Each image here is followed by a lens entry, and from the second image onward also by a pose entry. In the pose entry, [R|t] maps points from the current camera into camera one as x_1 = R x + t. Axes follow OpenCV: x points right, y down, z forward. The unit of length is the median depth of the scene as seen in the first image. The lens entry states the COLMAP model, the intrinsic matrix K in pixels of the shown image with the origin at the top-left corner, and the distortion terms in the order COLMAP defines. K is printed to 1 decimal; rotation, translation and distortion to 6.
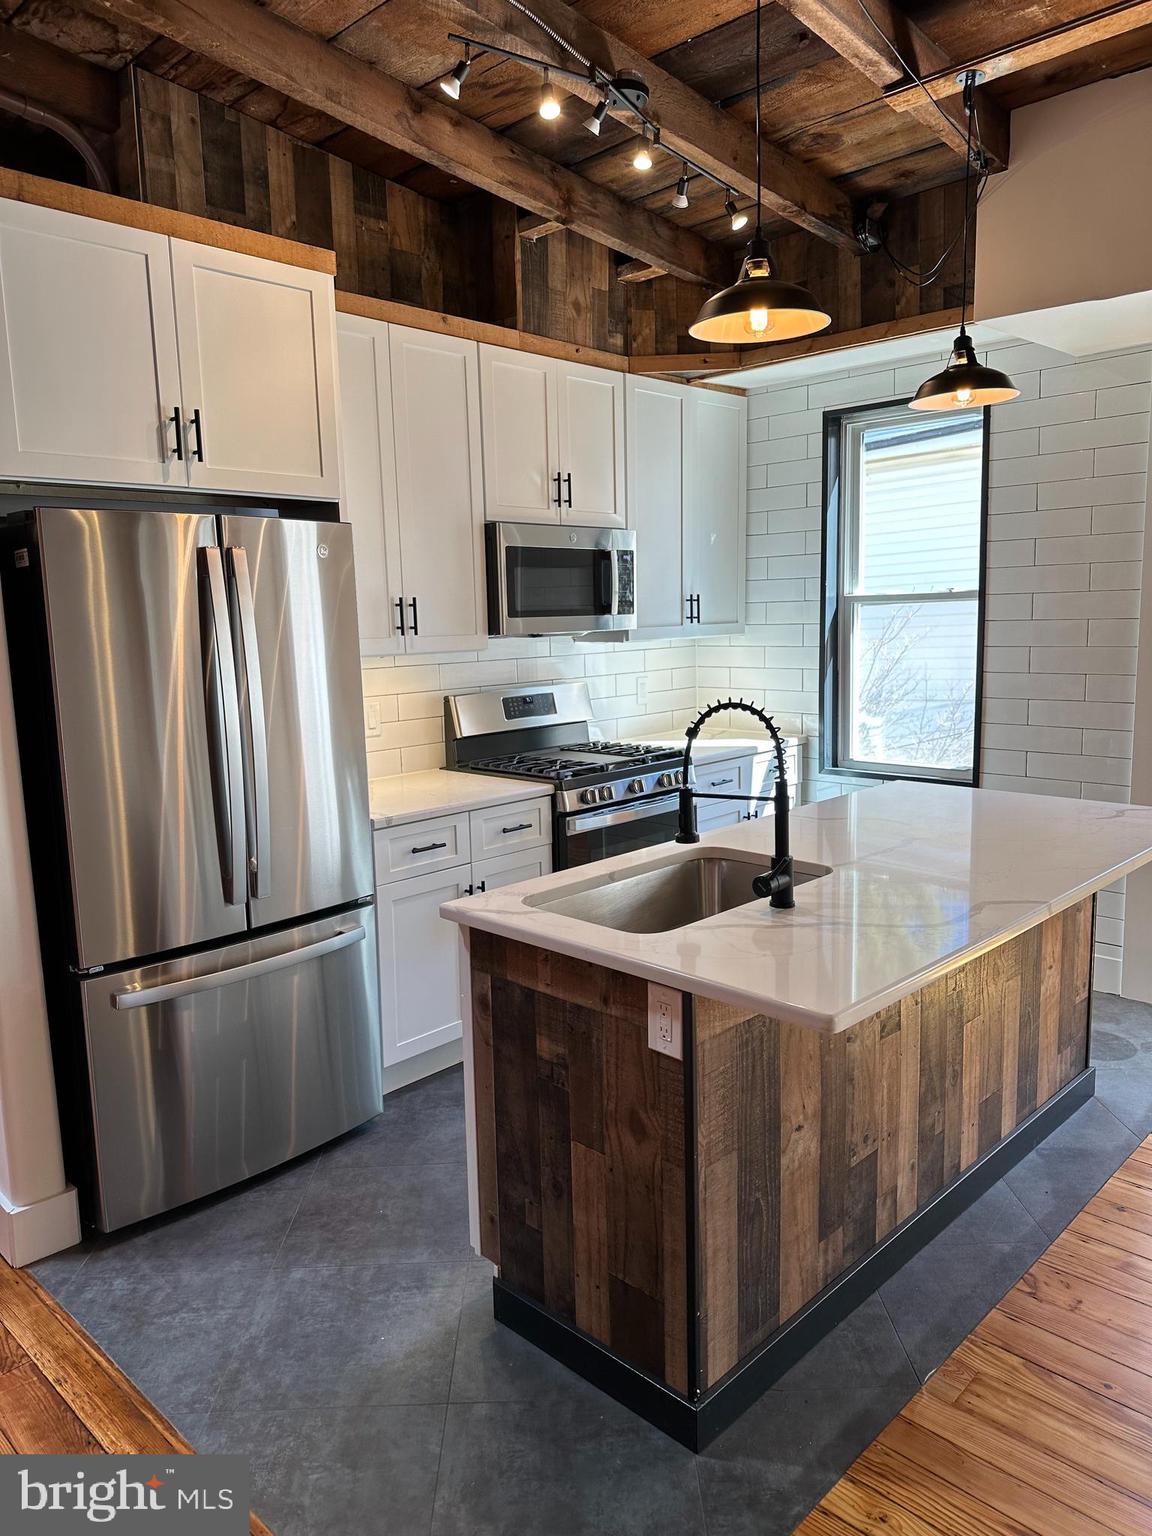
lens RADIAL K [[1079.6, 0, 574.2], [0, 1079.6, 761.6], [0, 0, 1]] dist [0.067665, -0.077734]
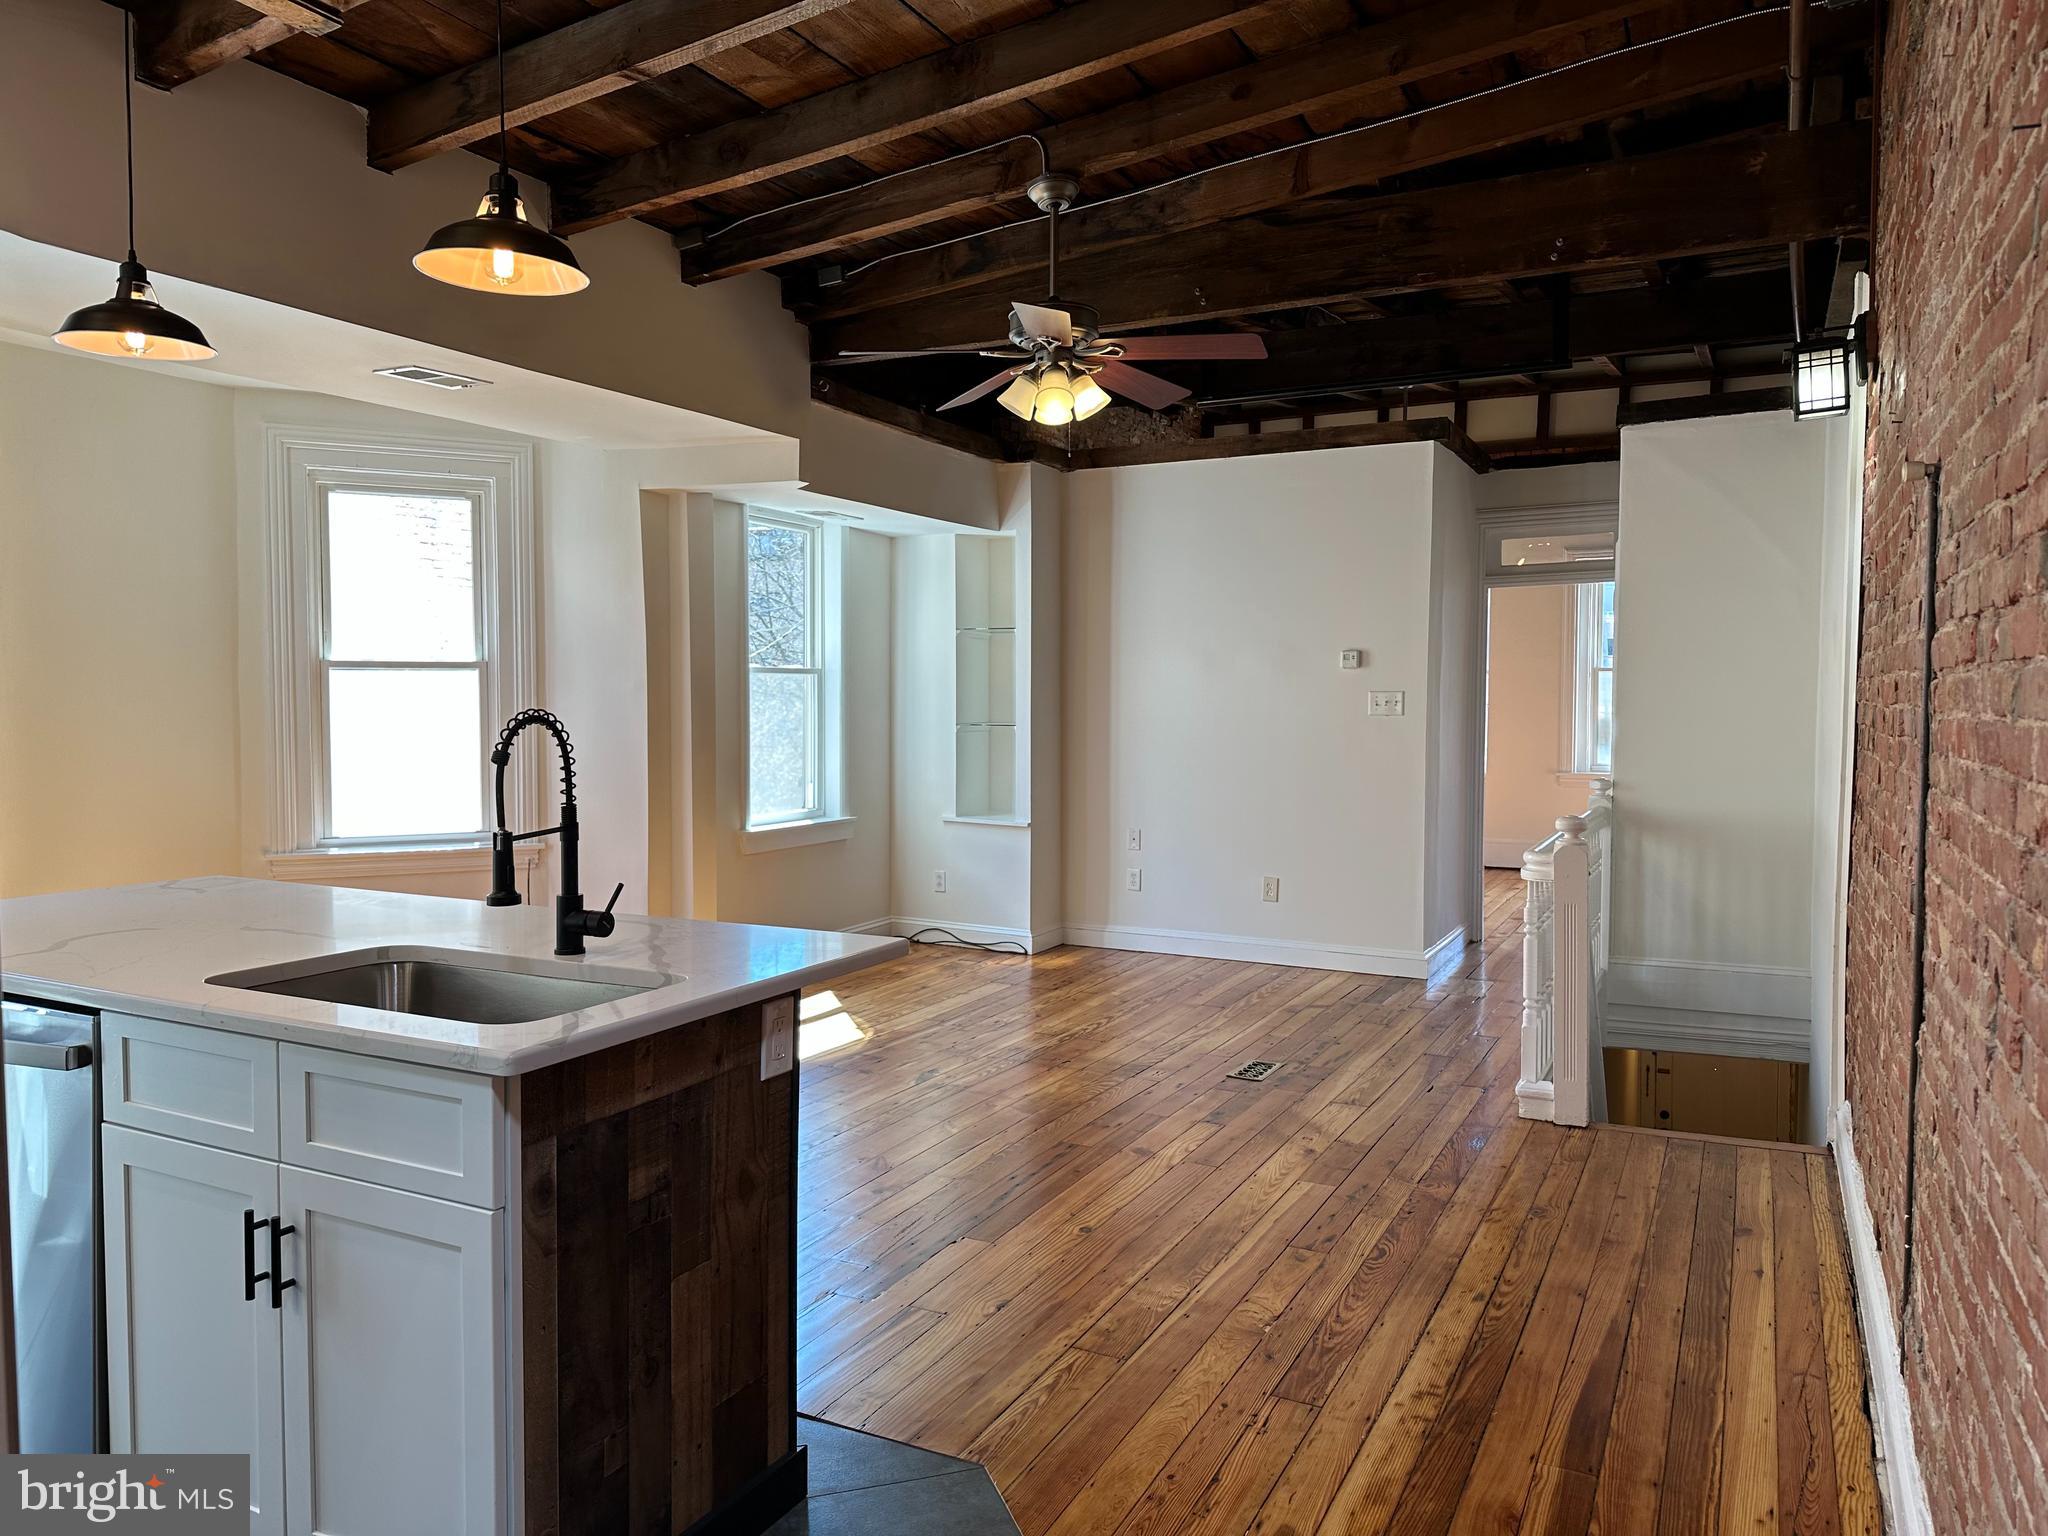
lens RADIAL K [[1439.4, 0, 1019.4], [0, 1439.4, 783.5], [0, 0, 1]] dist [0.067665, -0.077734]
pose [[-0.297410, -0.037281, 0.954022, -0.578118], [0.141894, 0.986414, 0.082781, -0.025312], [-0.944147, 0.159990, -0.288080, 0.563795]]
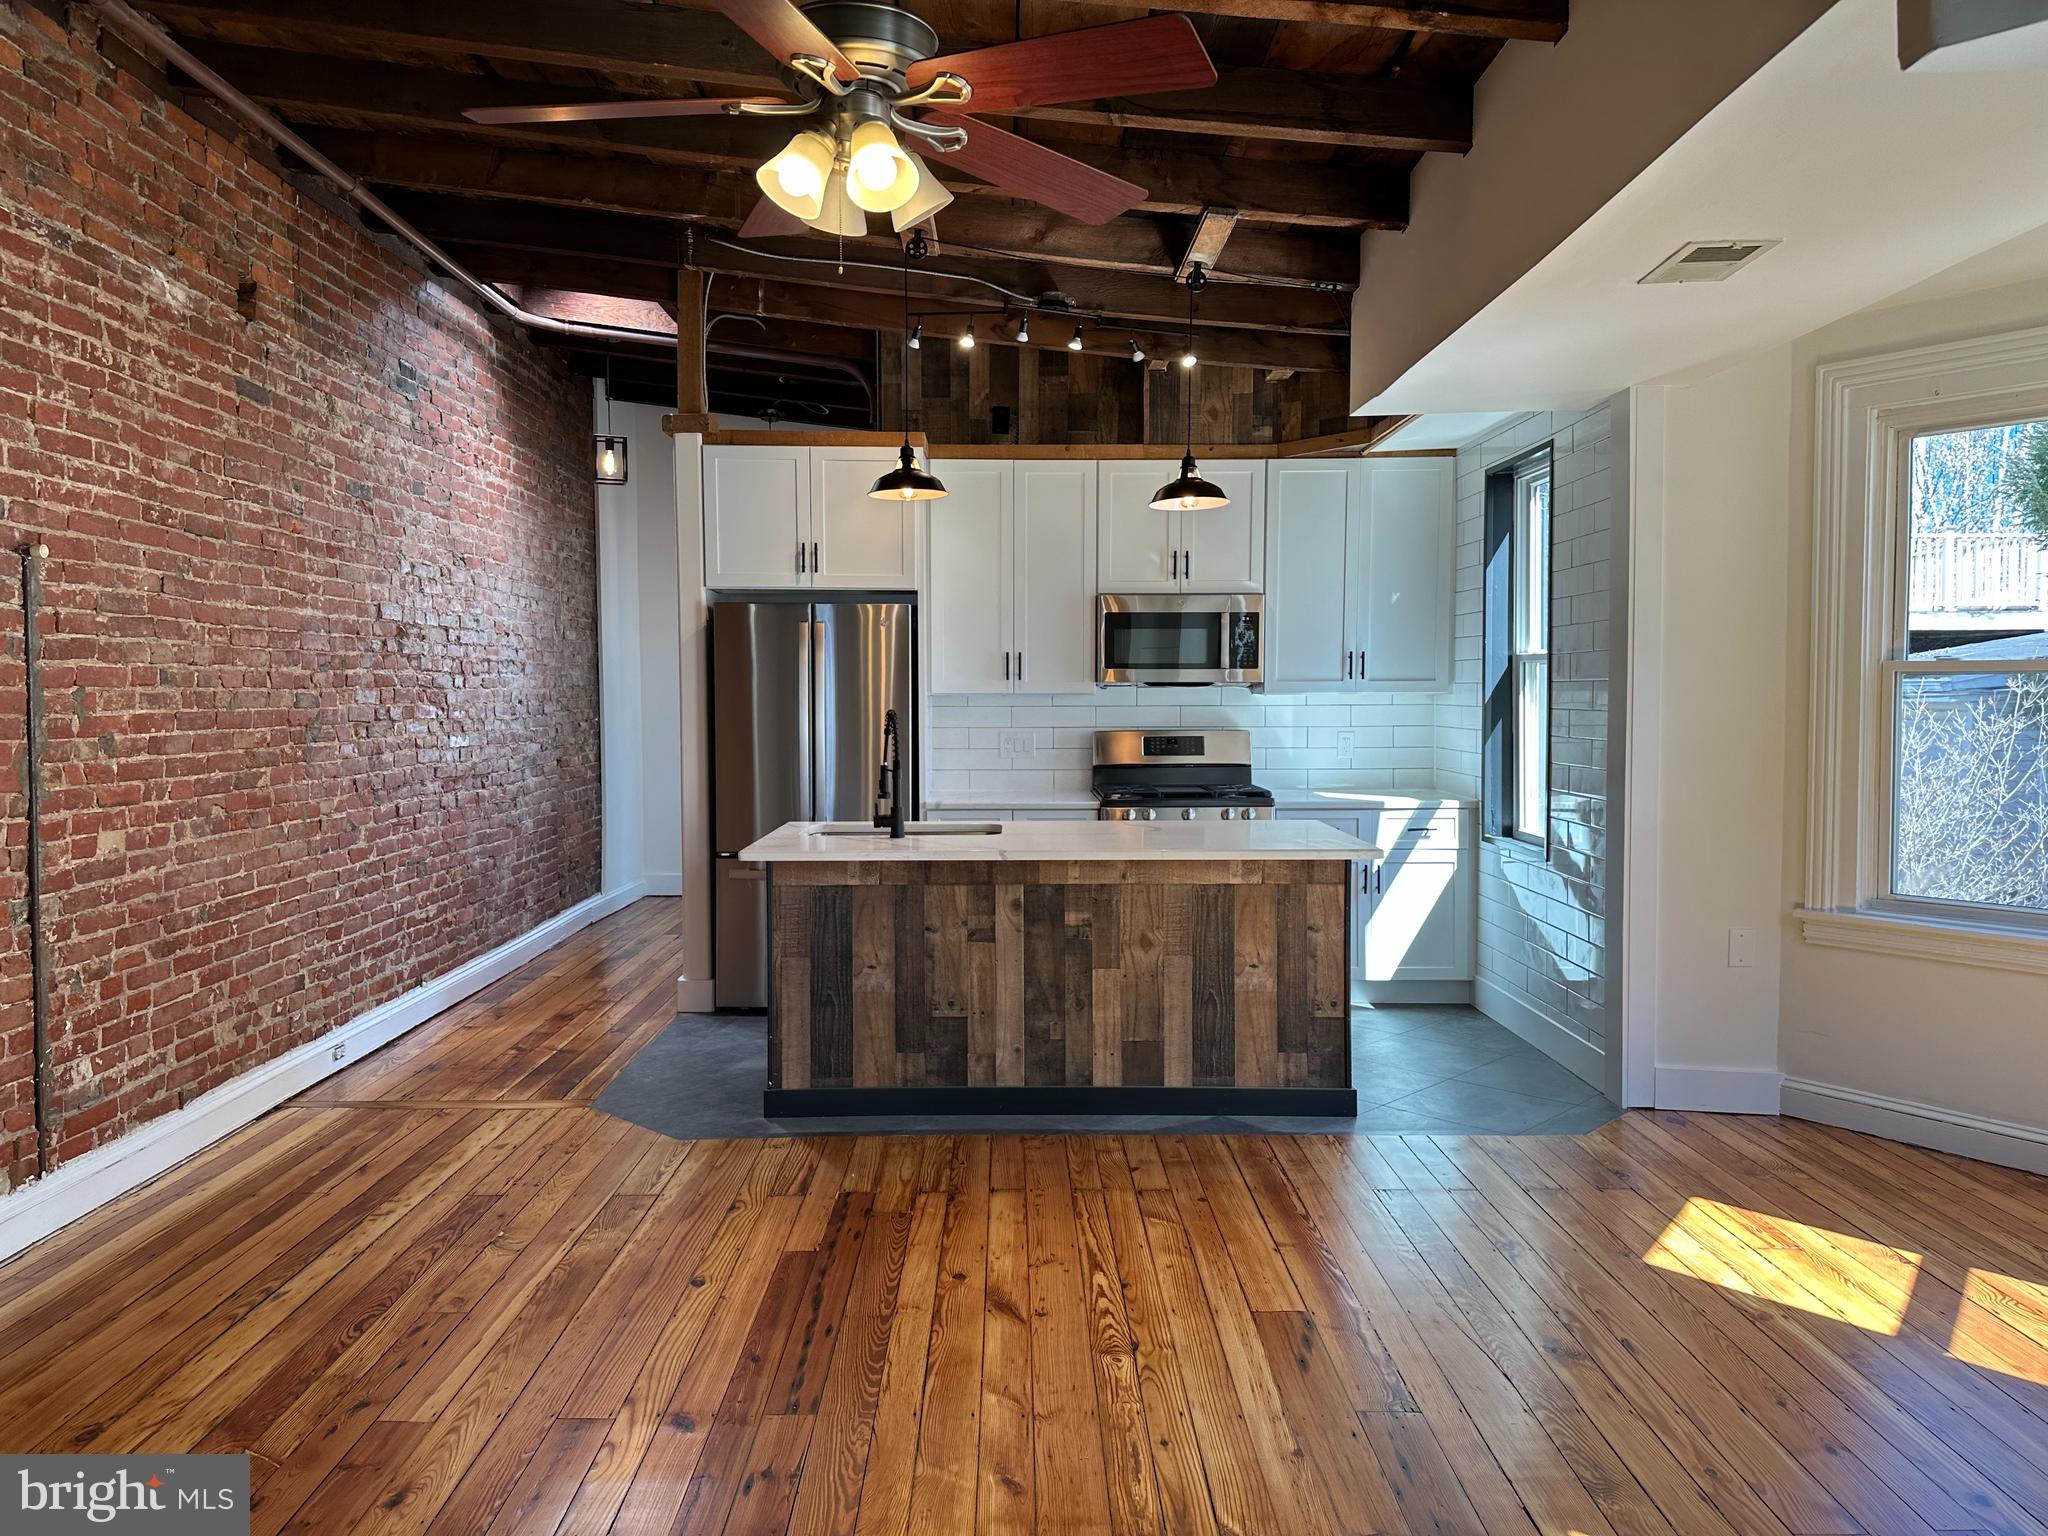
lens RADIAL K [[1439.4, 0, 1018.9], [0, 1439.4, 746.3], [0, 0, 1]] dist [0.067665, -0.077734]
pose [[0.702302, 0.051692, -0.710000, 1.073166], [-0.117273, 0.992135, -0.043768, 0.041300], [0.702153, 0.114002, 0.702840, -0.236037]]
